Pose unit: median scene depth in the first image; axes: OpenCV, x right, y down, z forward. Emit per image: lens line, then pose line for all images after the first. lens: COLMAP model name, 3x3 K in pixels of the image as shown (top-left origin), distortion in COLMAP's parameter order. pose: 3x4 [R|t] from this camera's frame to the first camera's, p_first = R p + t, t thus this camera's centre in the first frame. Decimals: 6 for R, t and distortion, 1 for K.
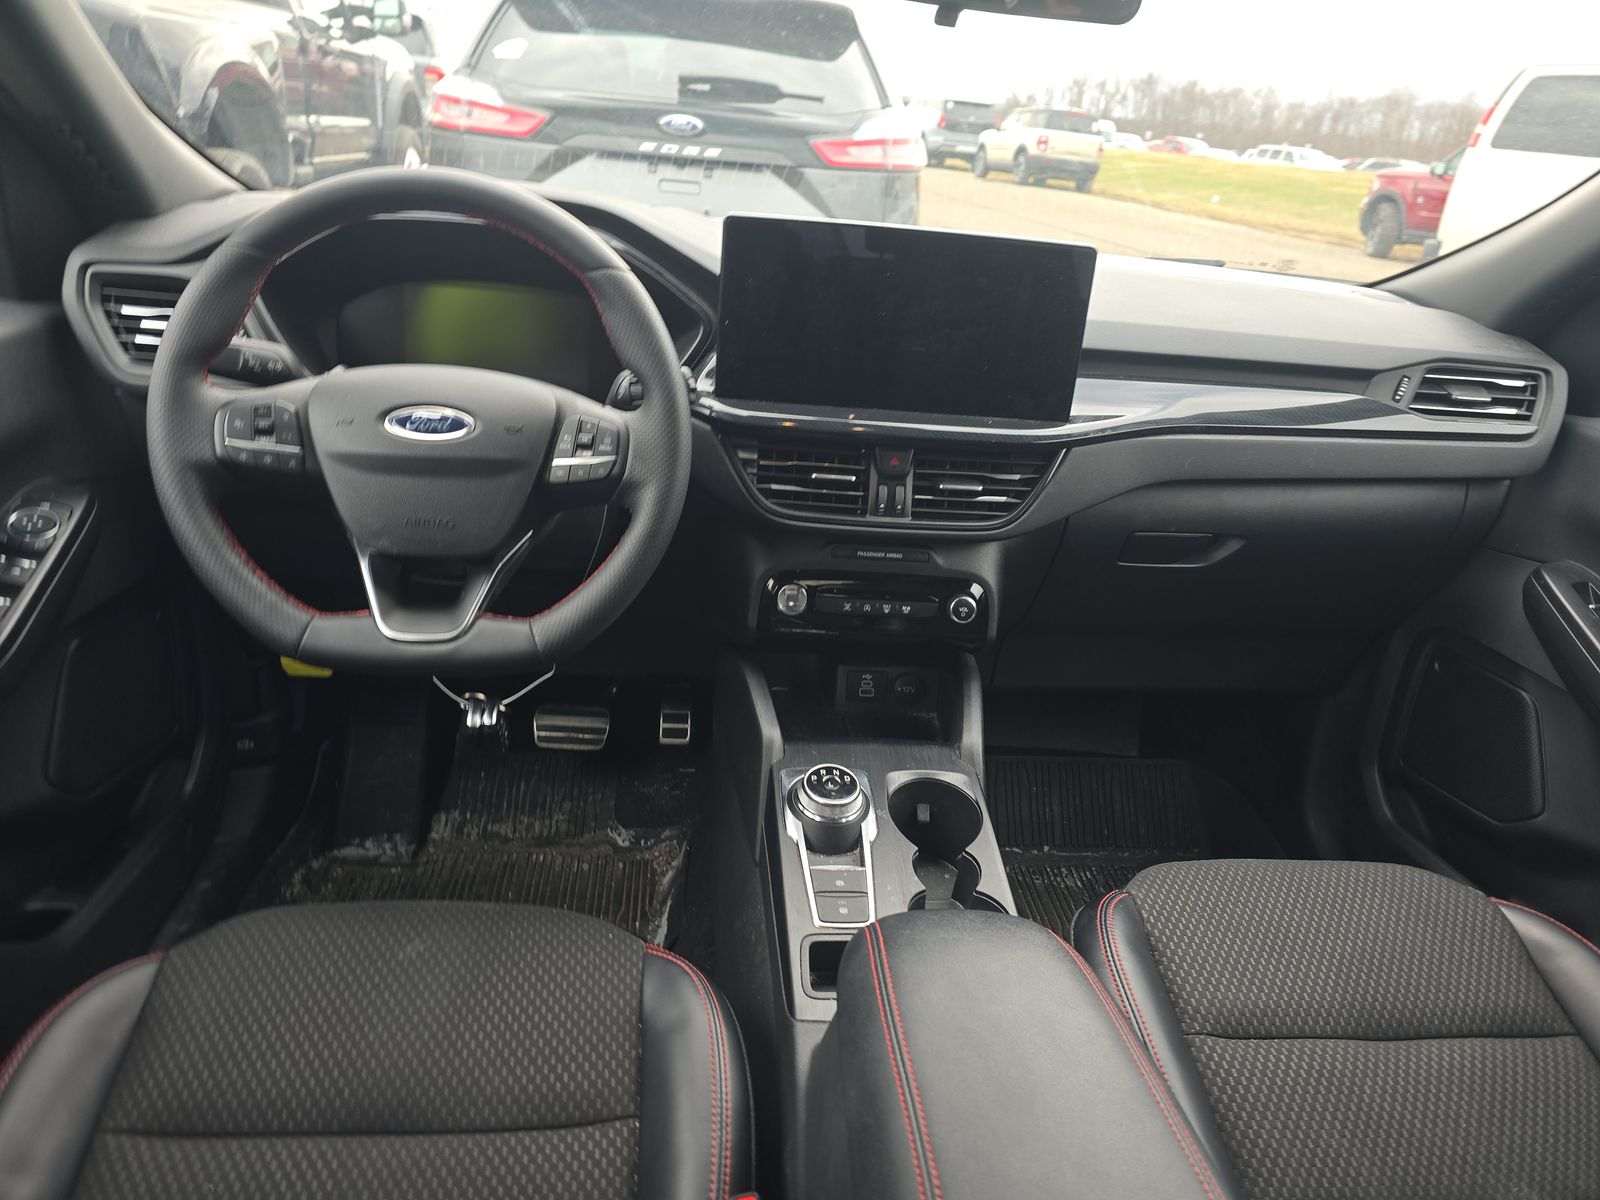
lens RADIAL K [[1075.2, 0, 800.5], [0, 1075.2, 602.6], [0, 0, 1]] dist [0.031819, 0.001152]
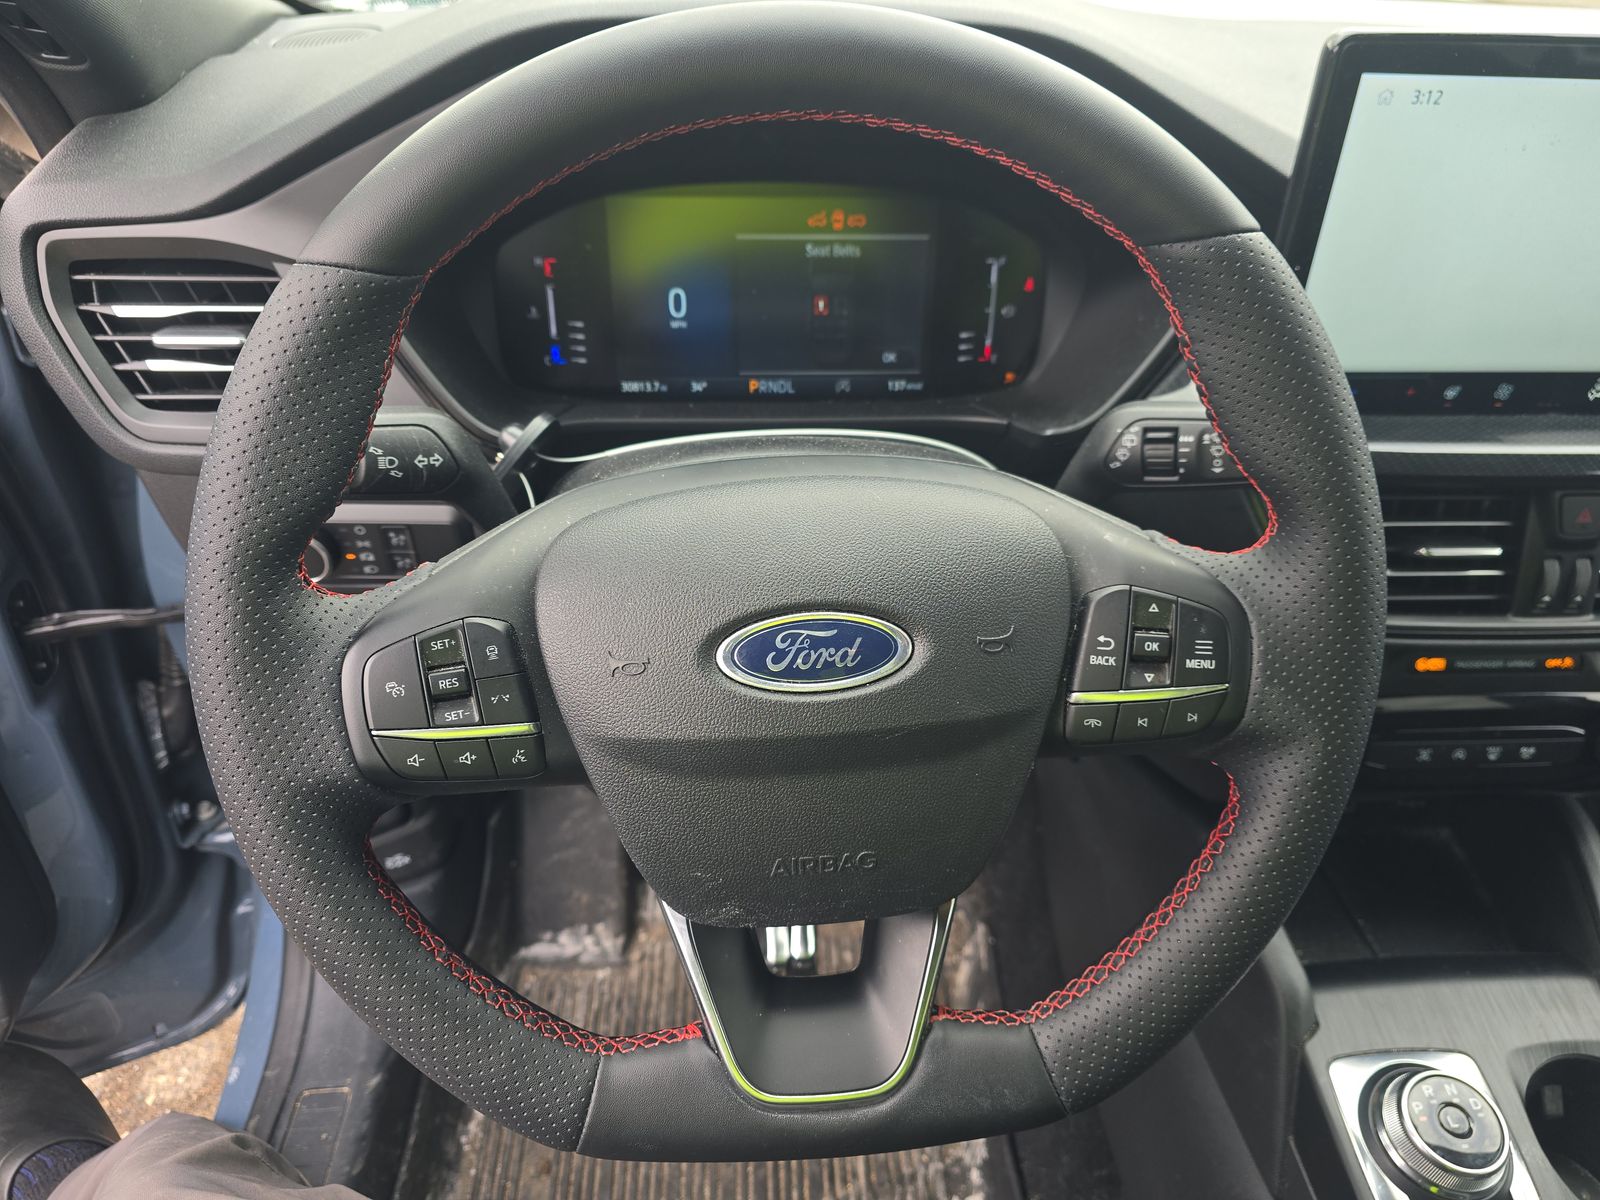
lens RADIAL K [[1075.2, 0, 792.3], [0, 1075.2, 599.6], [0, 0, 1]] dist [0.031819, 0.001152]
pose [[0.996852, -0.030564, -0.073158, -0.247122], [0.044904, 0.978102, 0.203226, -0.210227], [0.065344, -0.205871, 0.976395, 0.451581]]
